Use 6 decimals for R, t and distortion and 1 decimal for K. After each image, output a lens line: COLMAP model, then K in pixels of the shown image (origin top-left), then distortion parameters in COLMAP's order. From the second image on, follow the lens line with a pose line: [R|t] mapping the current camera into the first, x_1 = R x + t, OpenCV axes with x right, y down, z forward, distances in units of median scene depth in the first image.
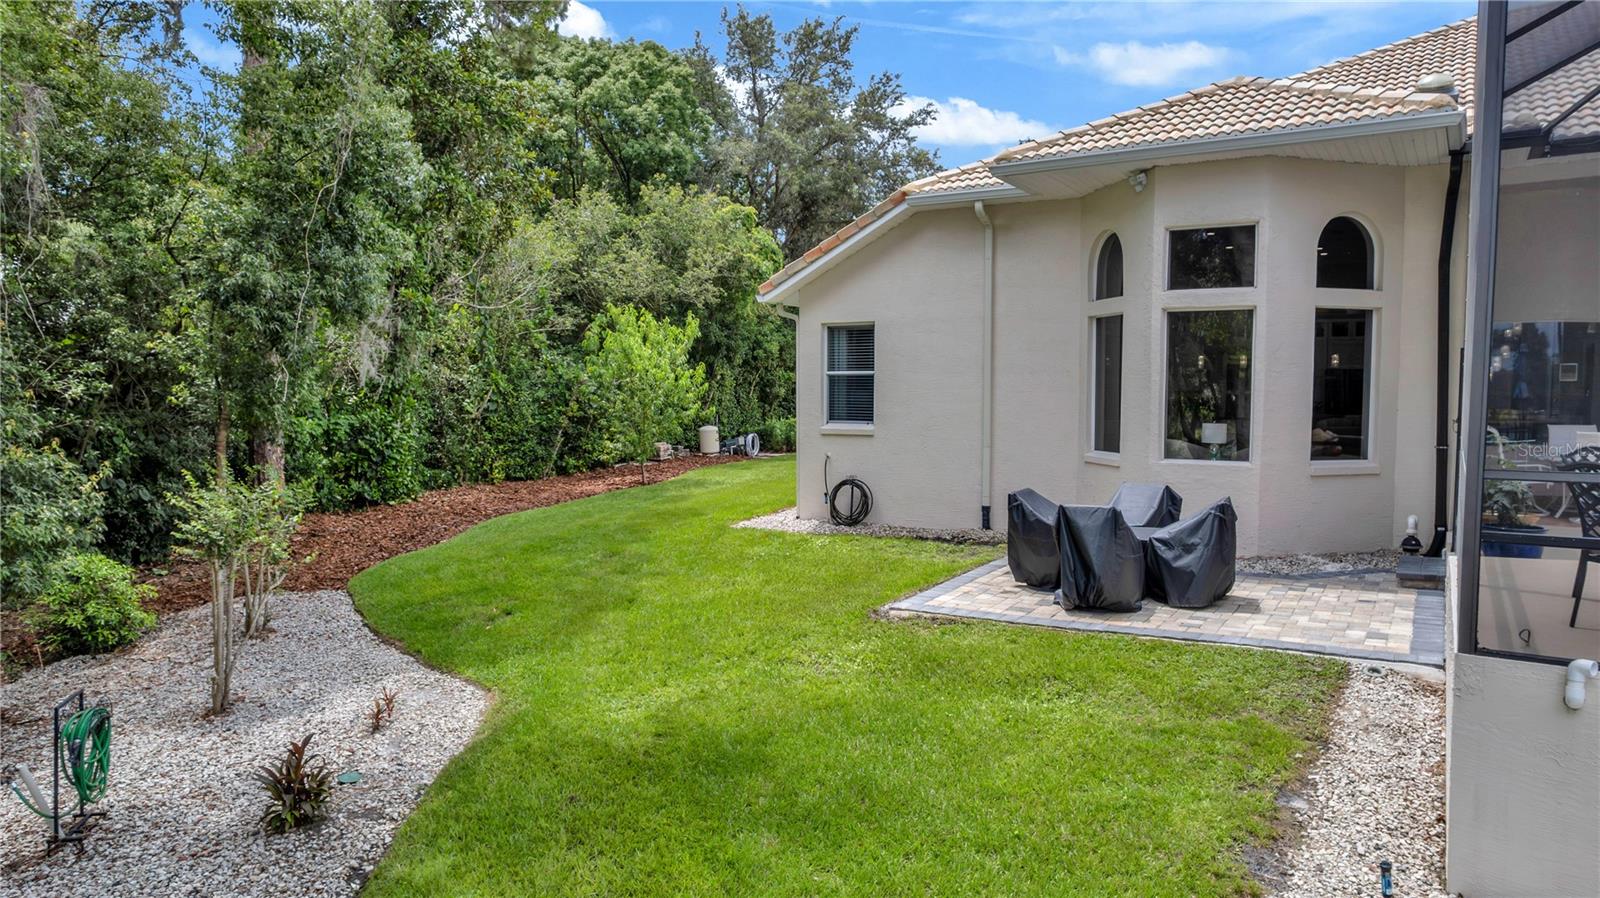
lens RADIAL K [[1018.5, 0, 799.8], [0, 1018.5, 453.1], [0, 0, 1]] dist [-0.043362, 0.010249]
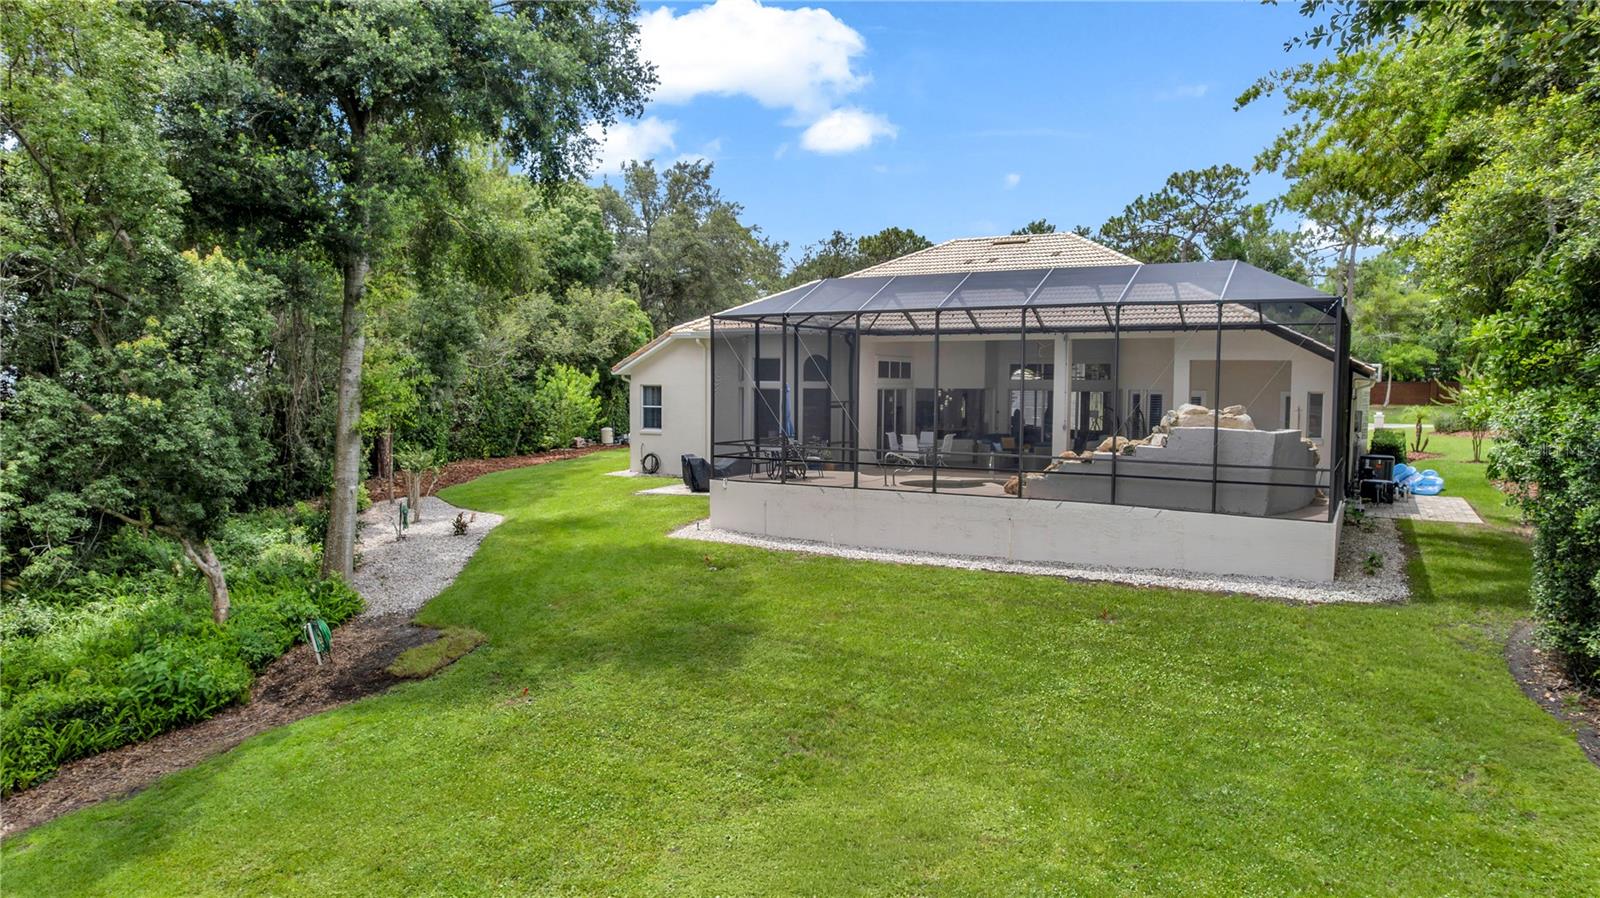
lens RADIAL K [[1018.5, 0, 802.7], [0, 1018.5, 445.8], [0, 0, 1]] dist [-0.043362, 0.010249]
pose [[0.998610, 0.002637, 0.052648, 0.163861], [-0.002503, 0.999993, -0.002616, 0.008069], [-0.052655, 0.002480, 0.998610, -0.794422]]
